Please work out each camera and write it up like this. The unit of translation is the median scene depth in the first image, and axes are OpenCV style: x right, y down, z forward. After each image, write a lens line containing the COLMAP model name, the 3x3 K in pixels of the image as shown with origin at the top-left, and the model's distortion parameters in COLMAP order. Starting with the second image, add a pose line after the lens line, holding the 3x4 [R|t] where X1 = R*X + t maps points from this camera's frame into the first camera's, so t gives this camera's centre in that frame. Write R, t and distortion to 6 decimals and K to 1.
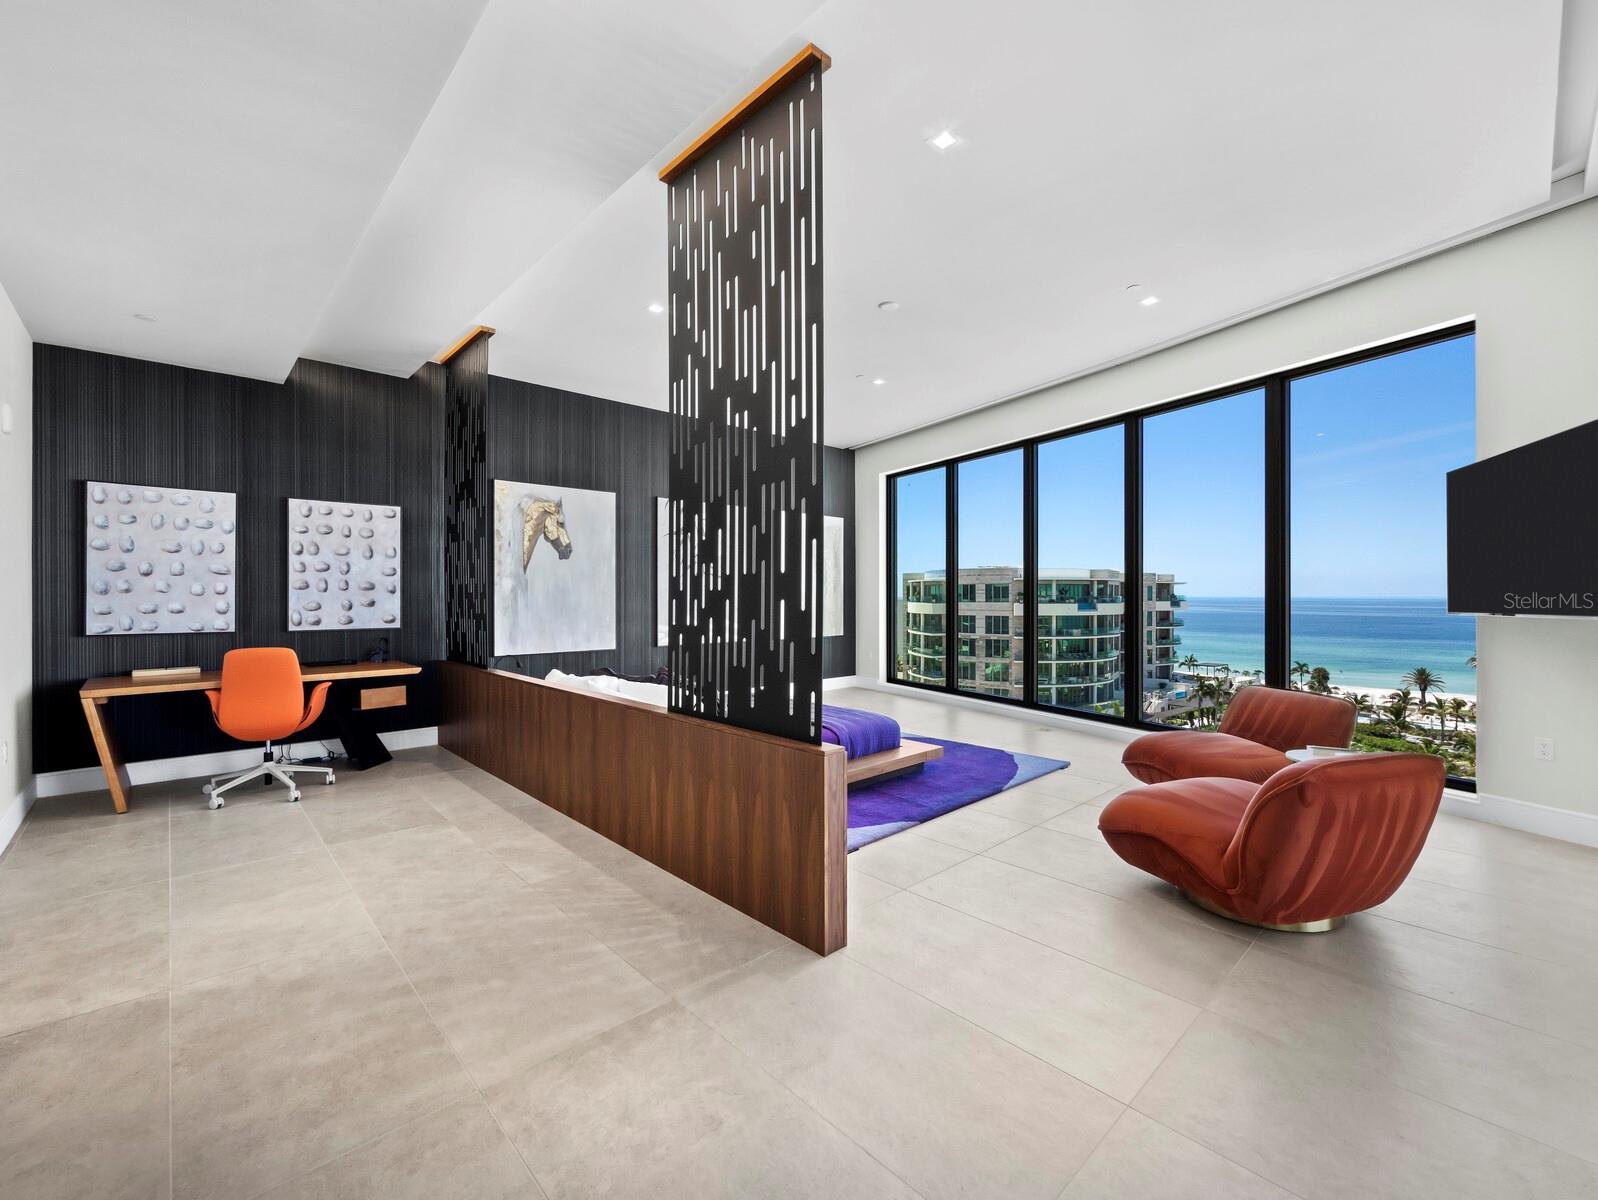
lens RADIAL K [[675.1, 0, 799.0], [0, 675.1, 600.0], [0, 0, 1]] dist [-0.000282, 0.000035]
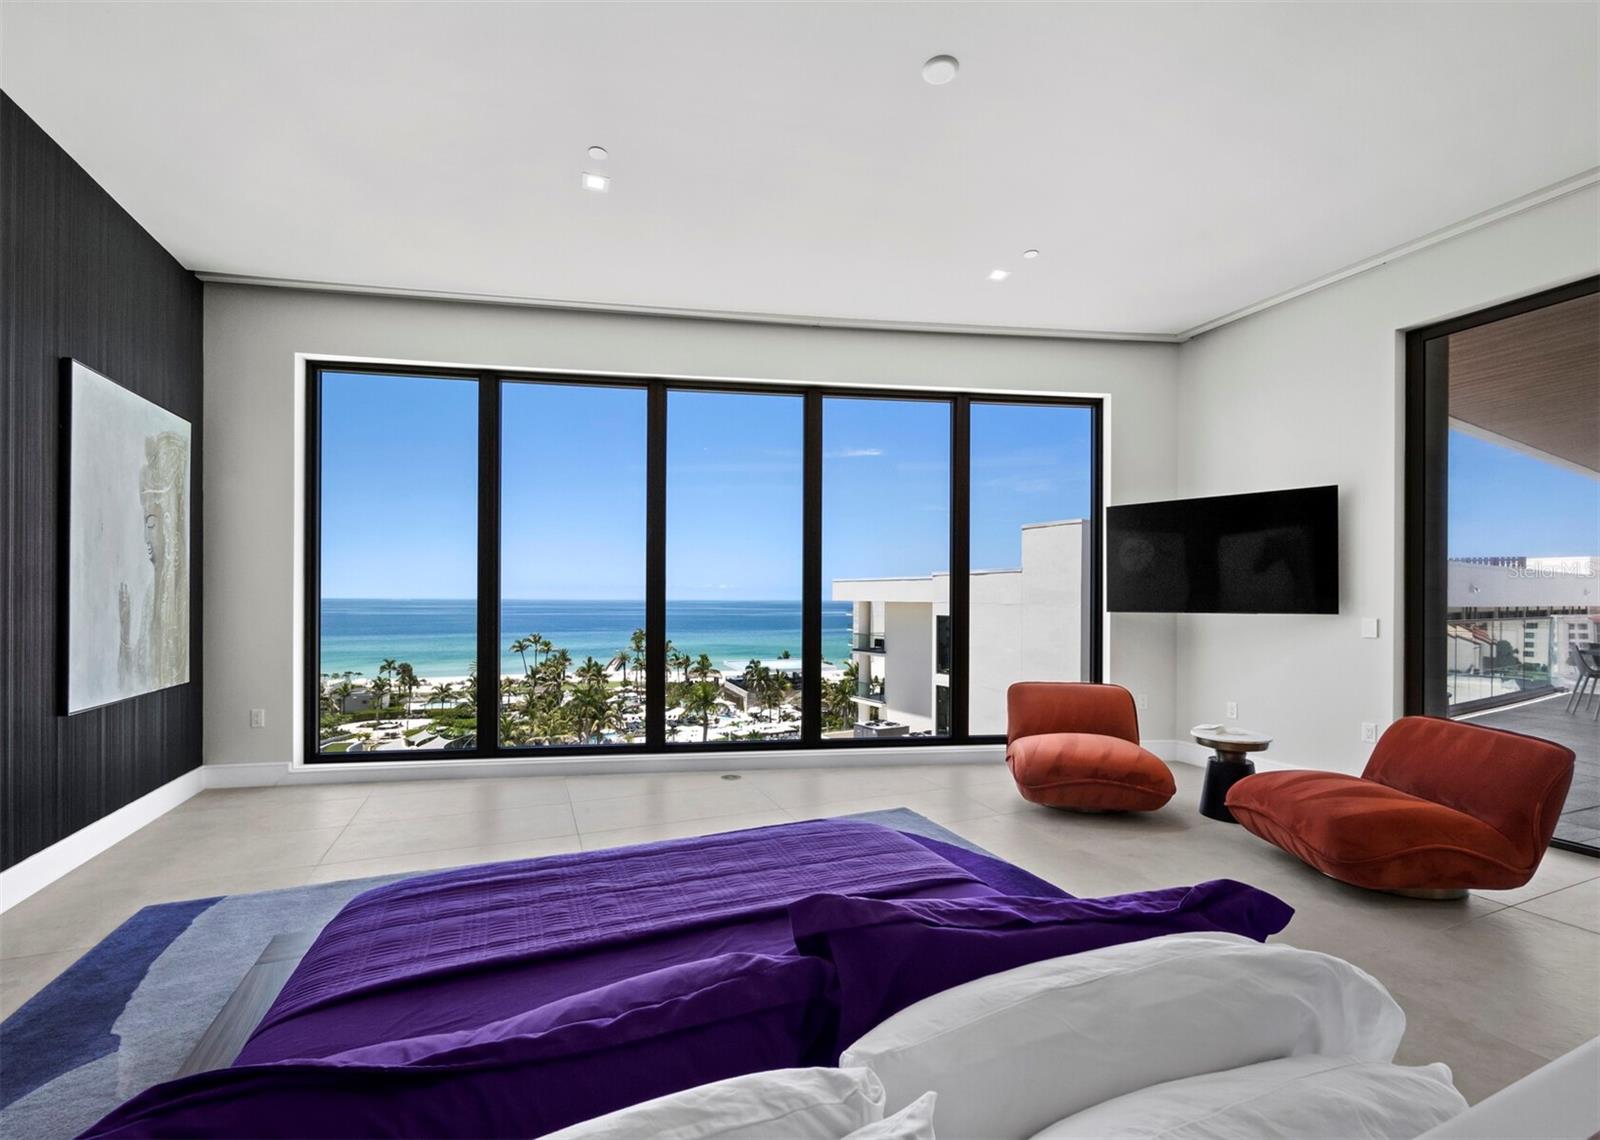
lens RADIAL K [[671.0, 0, 796.6], [0, 671.0, 594.9], [0, 0, 1]] dist [-0.001441, -0.000177]
pose [[0.351246, 0.005709, 0.936266, -0.378143], [0.002785, 0.999971, -0.007142, -0.004455], [-0.936279, 0.005116, 0.351220, 0.845018]]
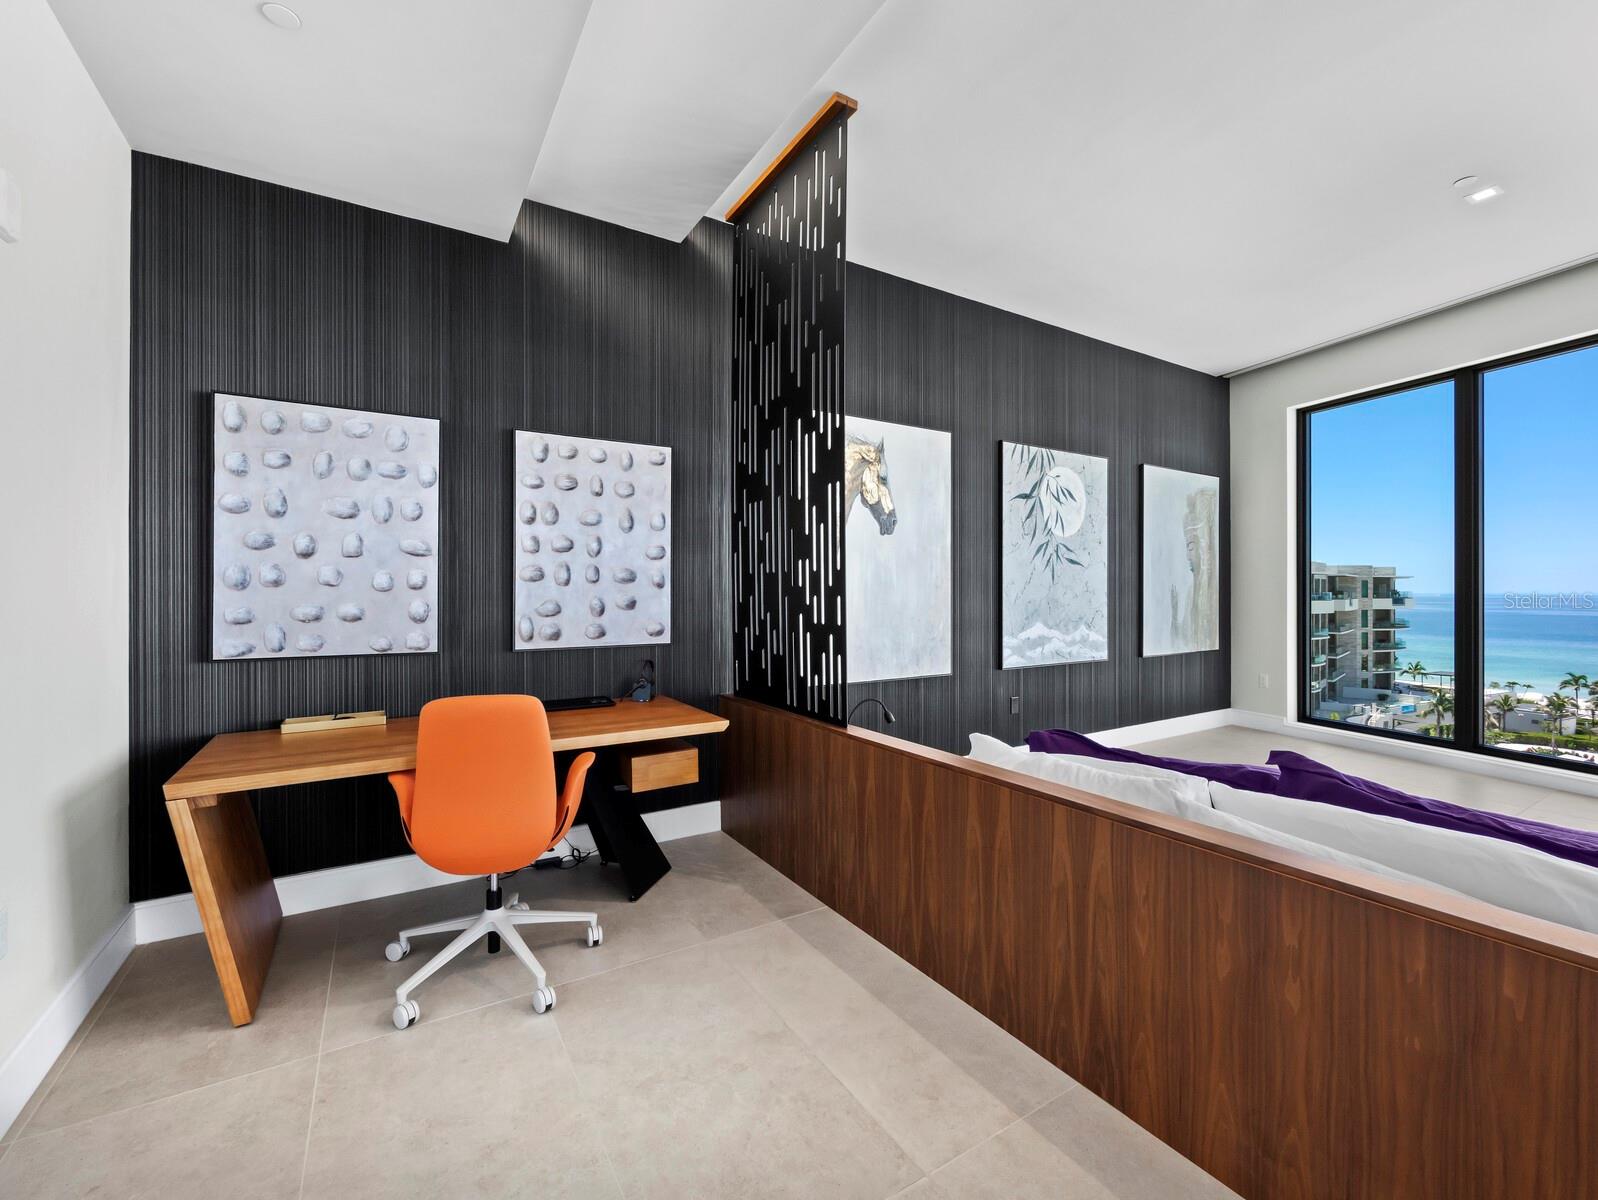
lens RADIAL K [[672.4, 0, 799.0], [0, 672.4, 600.0], [0, 0, 1]] dist [-0.000555, -0.000041]
pose [[0.980022, 0.003254, -0.198865, -0.383296], [-0.002010, 0.999977, 0.006457, -0.003194], [0.198881, -0.005928, 0.980006, 0.455790]]
